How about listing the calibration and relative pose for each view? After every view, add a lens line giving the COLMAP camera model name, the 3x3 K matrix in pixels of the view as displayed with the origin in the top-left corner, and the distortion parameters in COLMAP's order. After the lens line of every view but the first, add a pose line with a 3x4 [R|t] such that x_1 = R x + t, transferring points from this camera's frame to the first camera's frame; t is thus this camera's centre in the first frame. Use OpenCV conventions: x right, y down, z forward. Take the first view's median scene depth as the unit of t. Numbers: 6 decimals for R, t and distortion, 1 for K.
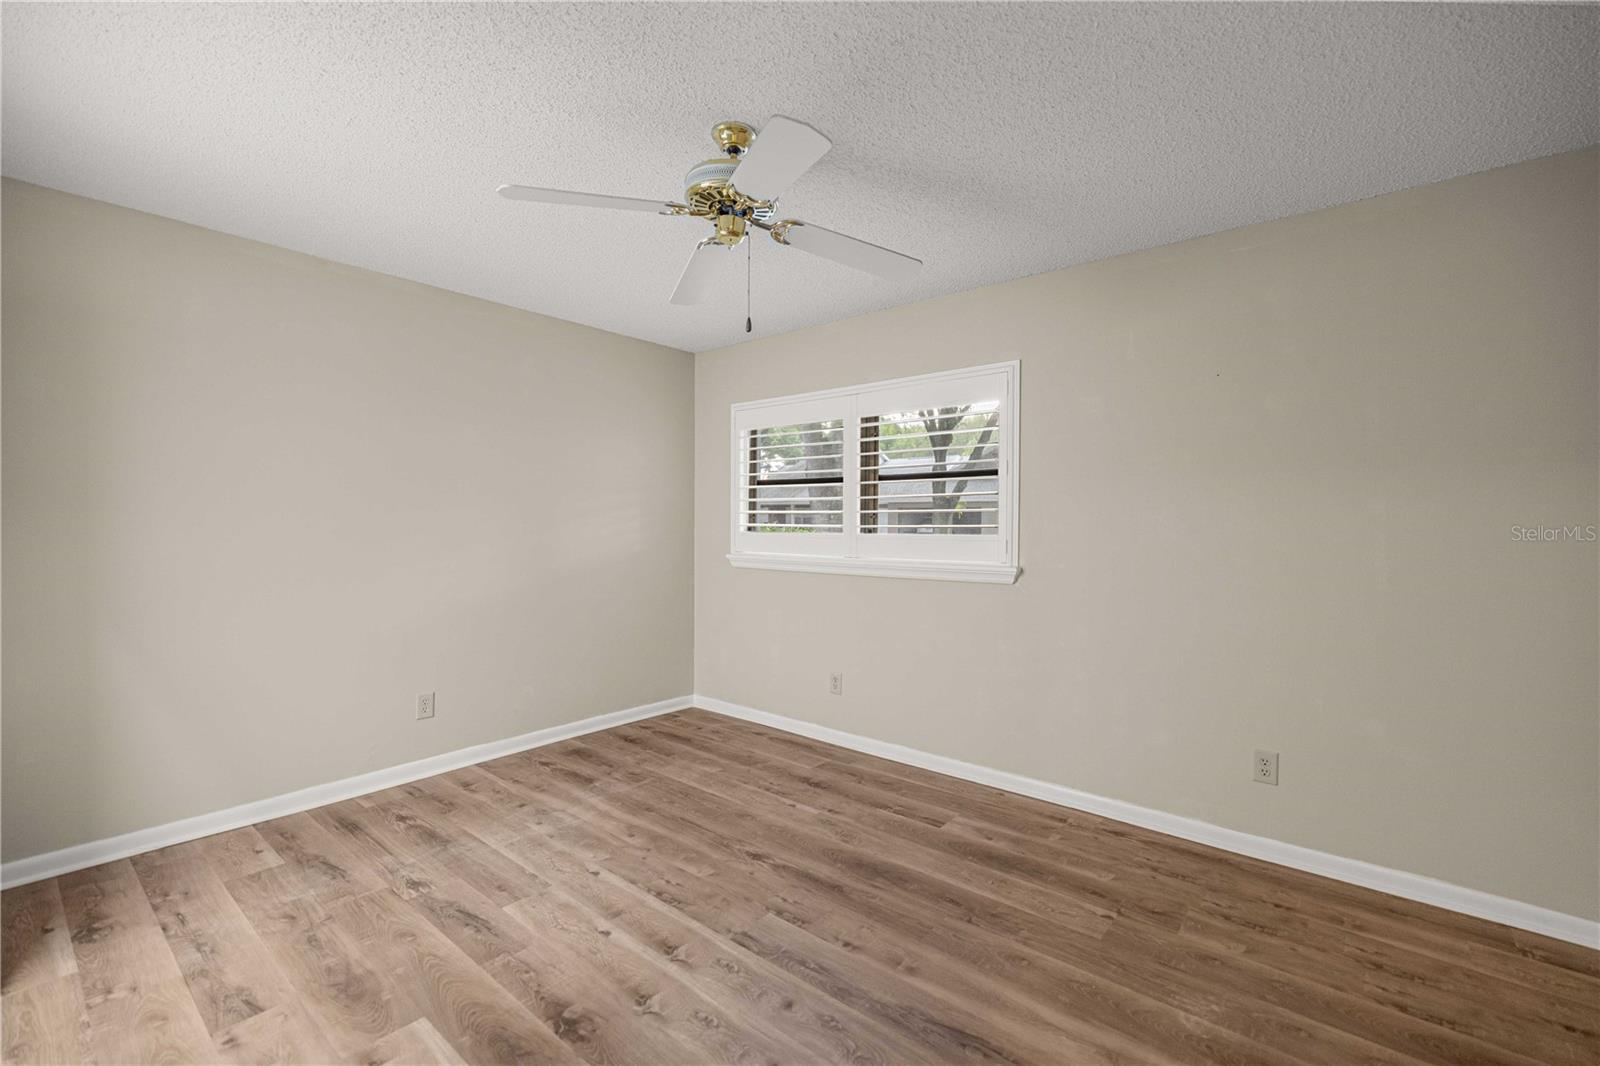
lens RADIAL K [[683.1, 0, 792.3], [0, 683.1, 516.2], [0, 0, 1]] dist [0.002294, 0.000330]
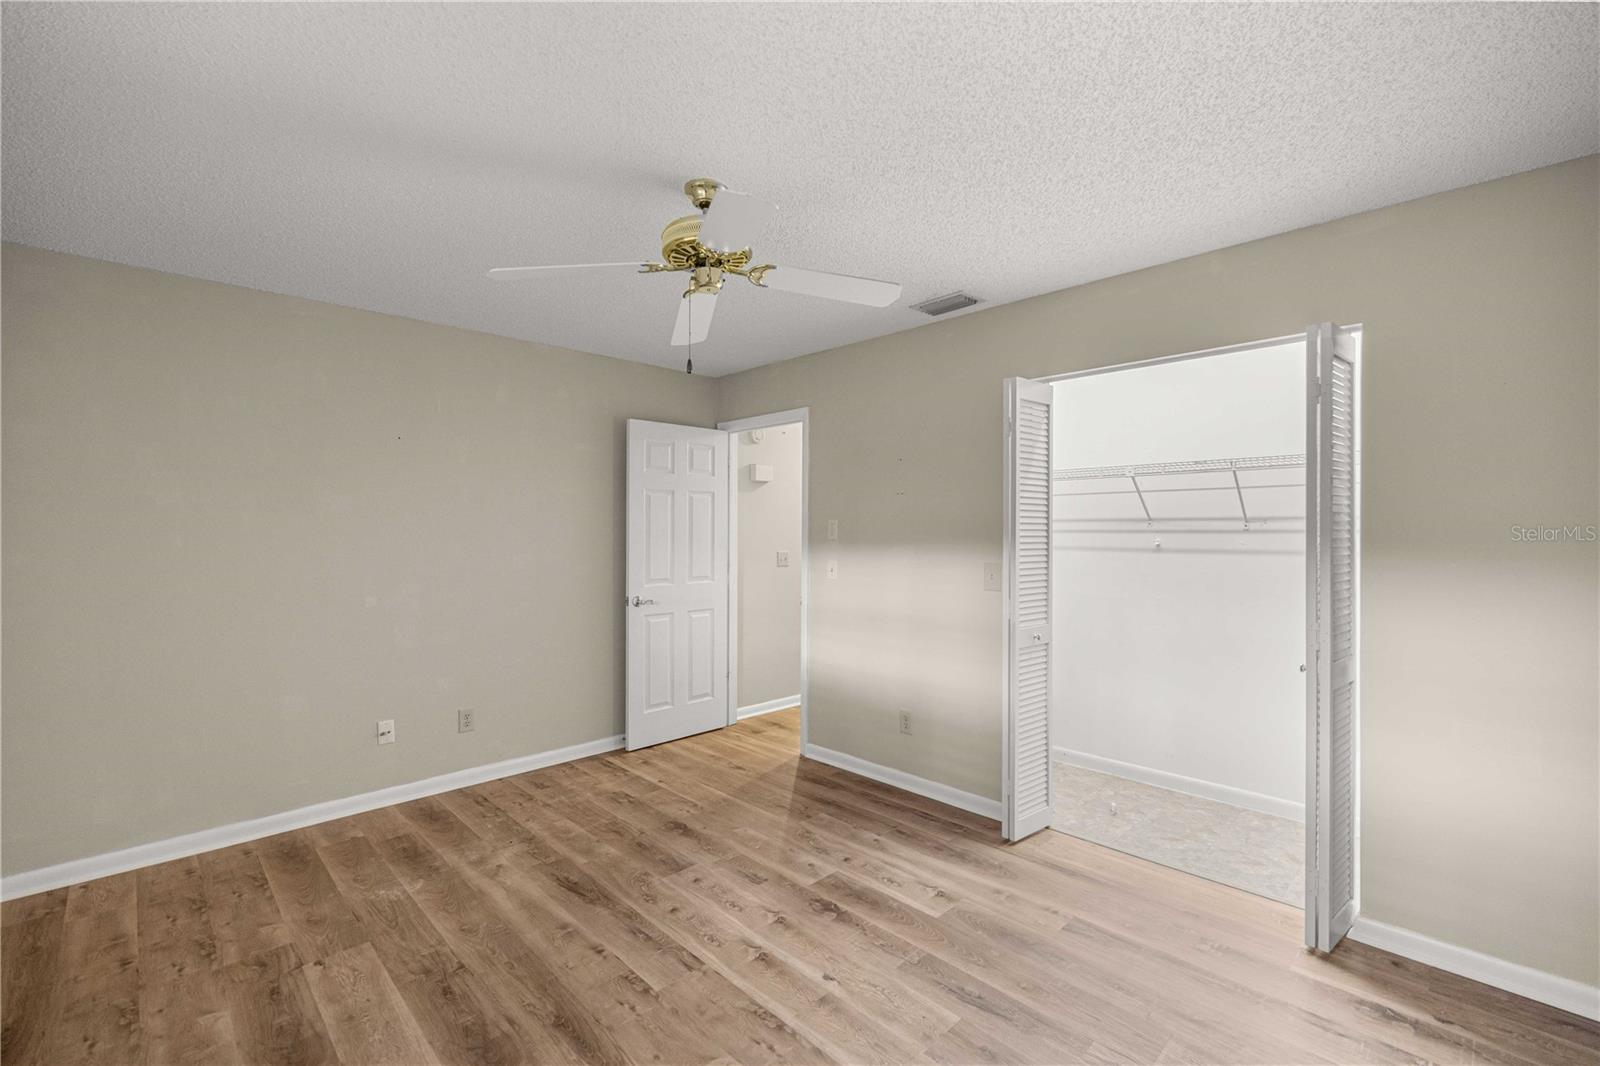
lens RADIAL K [[683.1, 0, 792.3], [0, 683.1, 516.2], [0, 0, 1]] dist [0.002294, 0.000330]
pose [[-0.995635, -0.006295, 0.093122, -0.320132], [-0.008570, 0.999674, -0.024050, -0.035273], [-0.092940, -0.024743, -0.995364, 2.076838]]
